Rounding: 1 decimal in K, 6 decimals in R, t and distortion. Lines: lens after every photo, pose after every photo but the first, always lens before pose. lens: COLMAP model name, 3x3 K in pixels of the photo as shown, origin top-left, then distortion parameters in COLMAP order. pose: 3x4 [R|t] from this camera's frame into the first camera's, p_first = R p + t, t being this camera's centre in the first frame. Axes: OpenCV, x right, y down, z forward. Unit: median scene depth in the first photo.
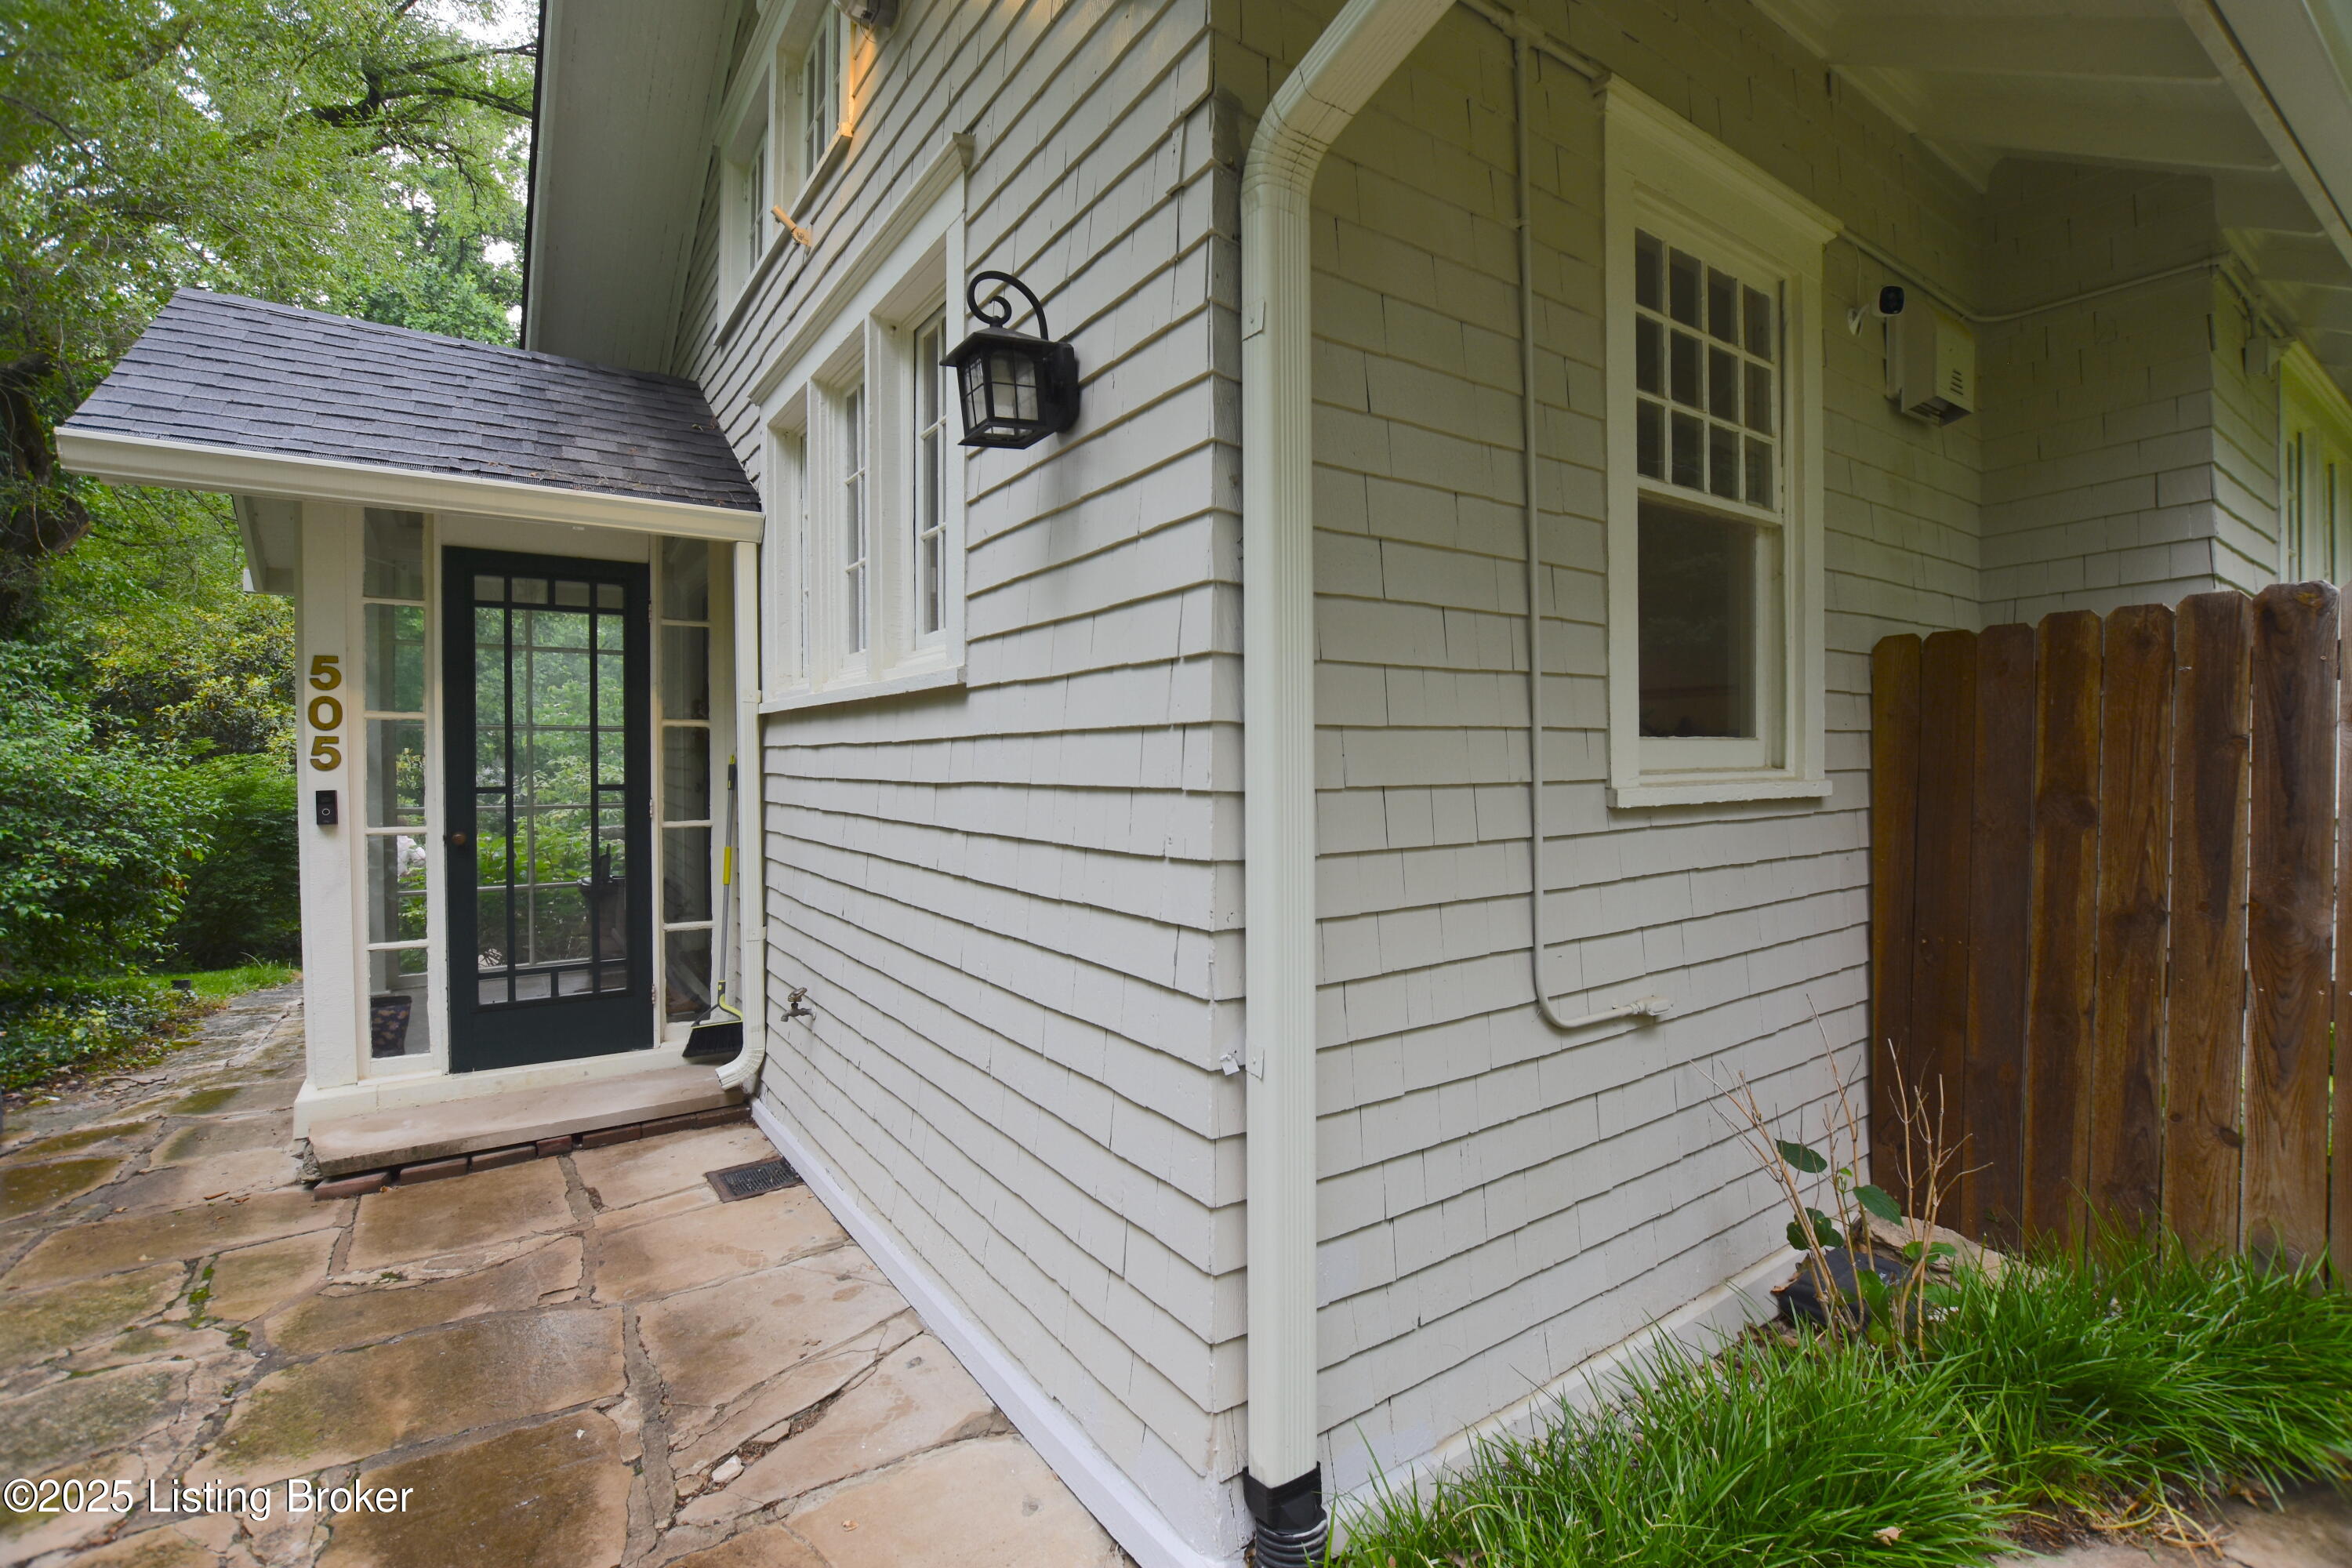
lens RADIAL K [[1037.7, 0, 1185.0], [0, 1037.7, 765.6], [0, 0, 1]] dist [-0.028215, 0.001523]
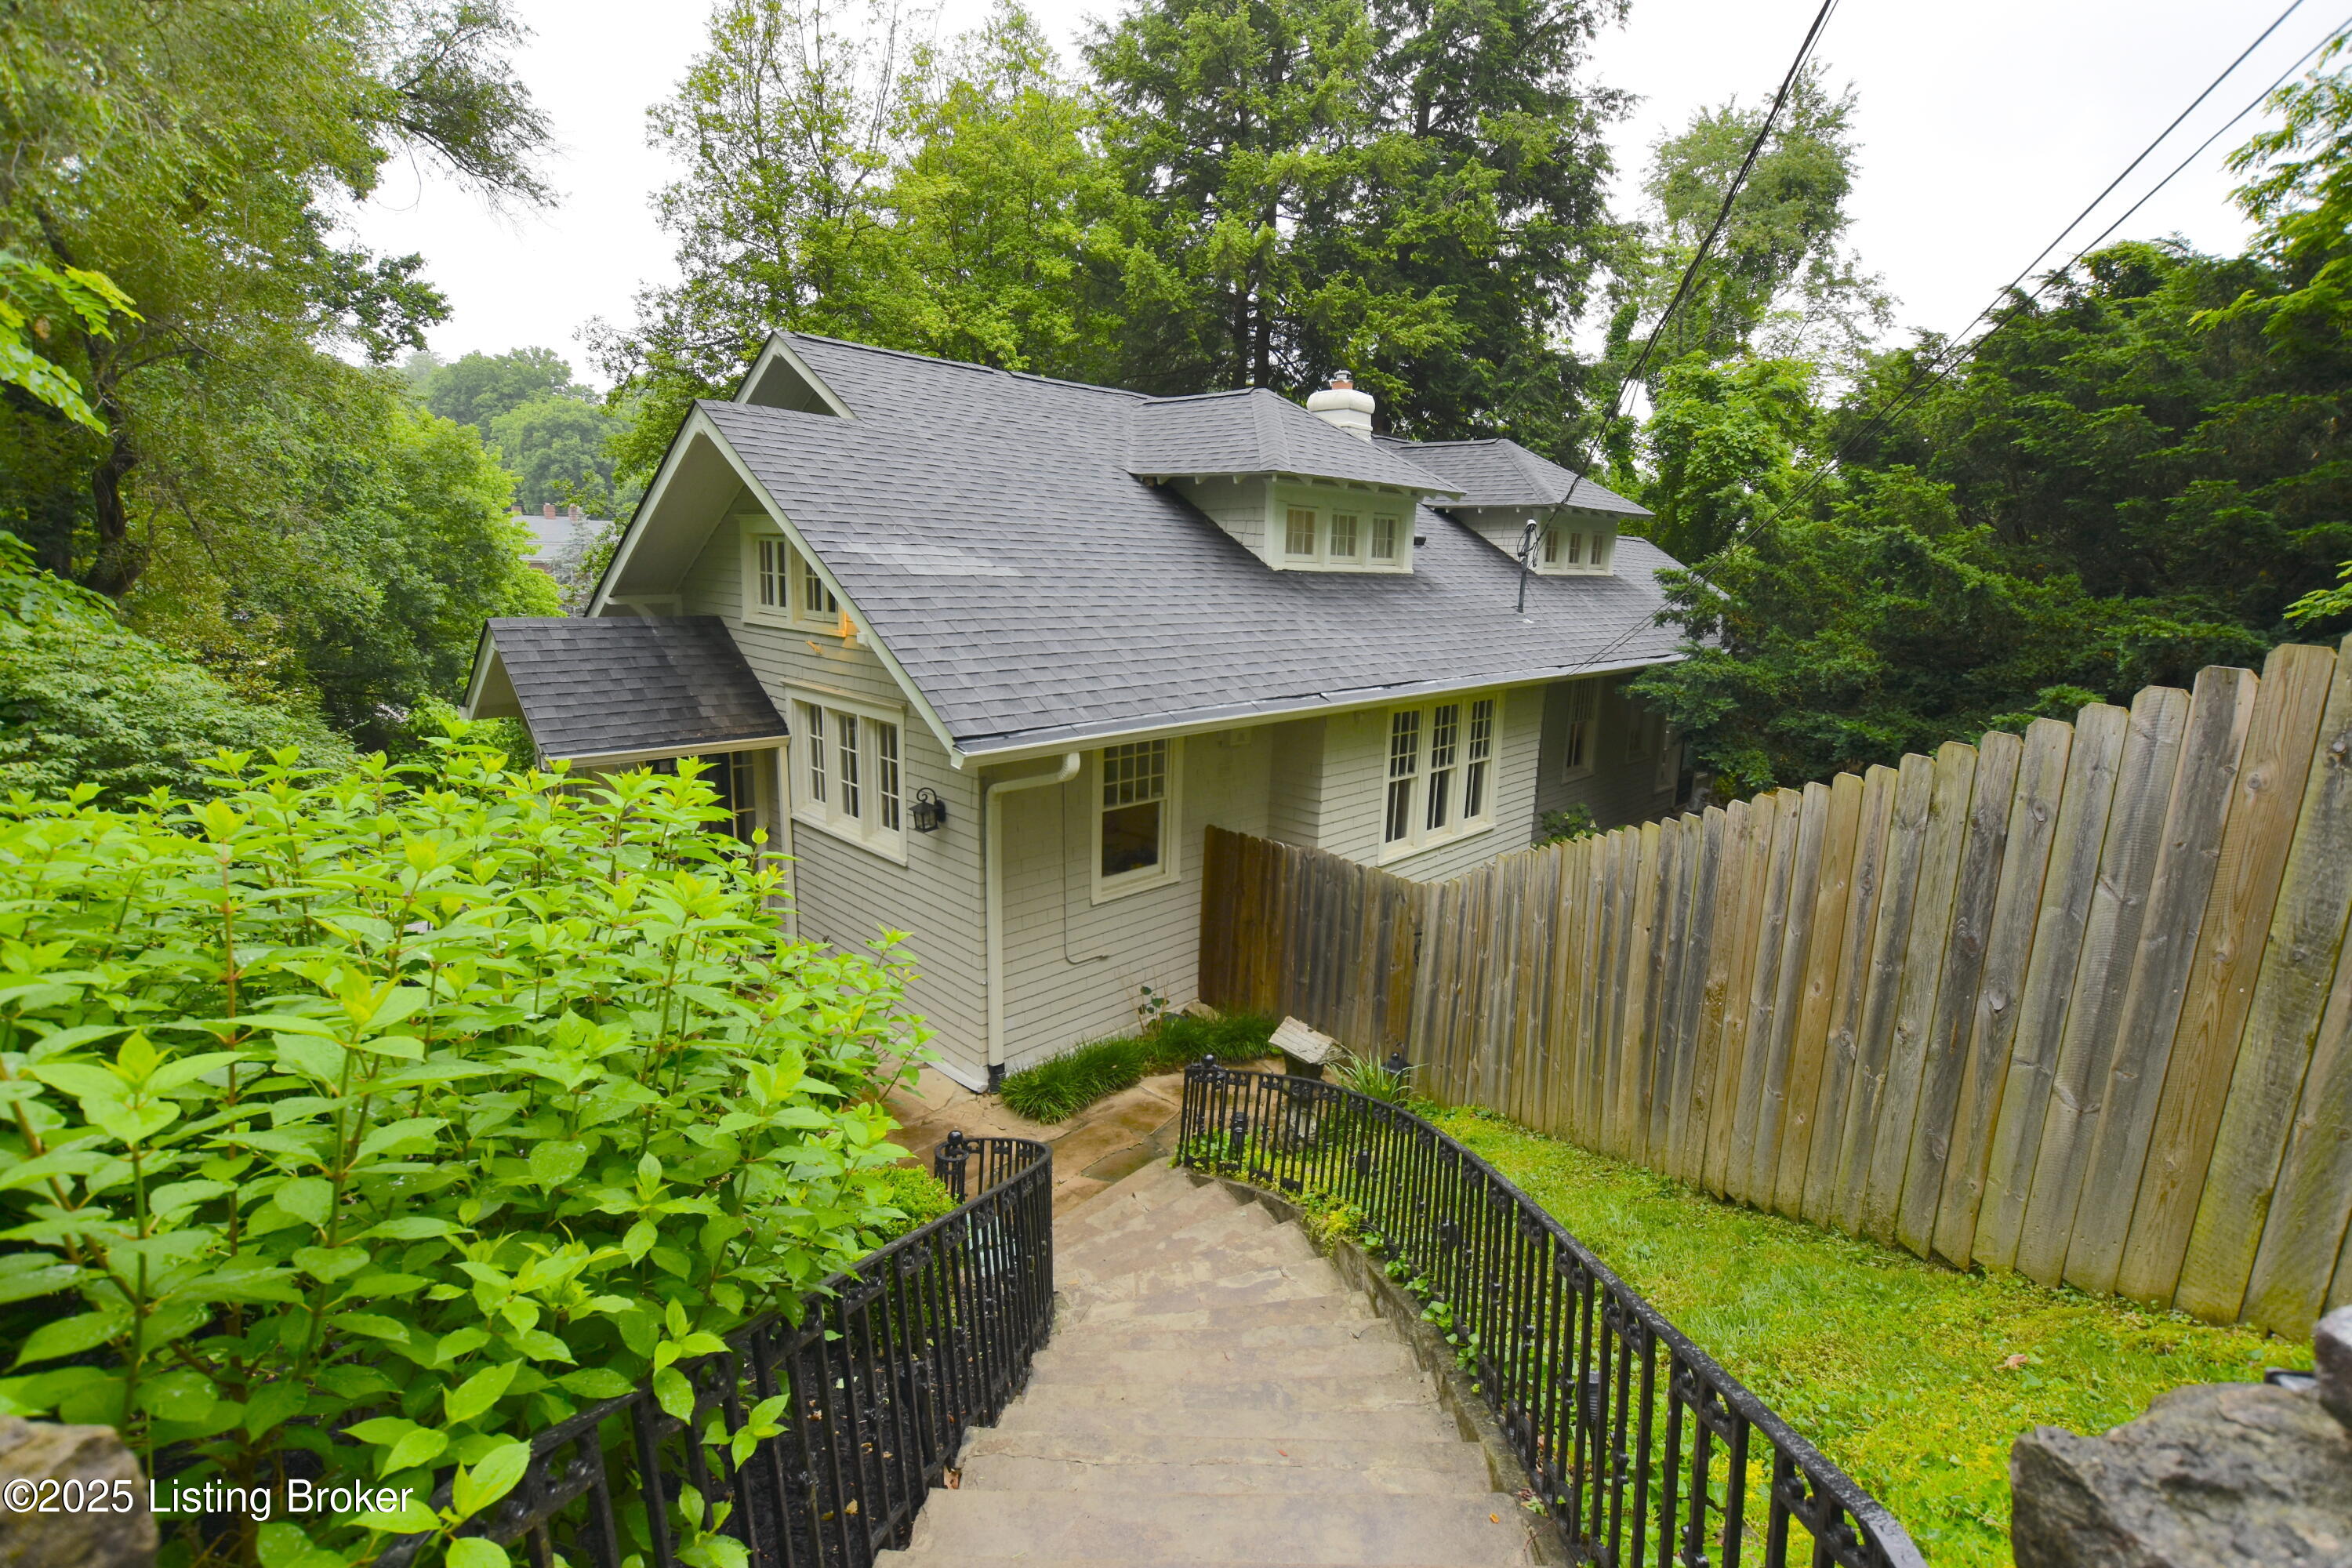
lens RADIAL K [[1037.7, 0, 1185.0], [0, 1037.7, 765.6], [0, 0, 1]] dist [-0.028215, 0.001523]
pose [[0.982448, -0.006266, 0.186430, 0.050742], [-0.029509, 0.981630, 0.188498, -1.187424], [-0.184186, -0.190691, 0.964216, -2.615225]]
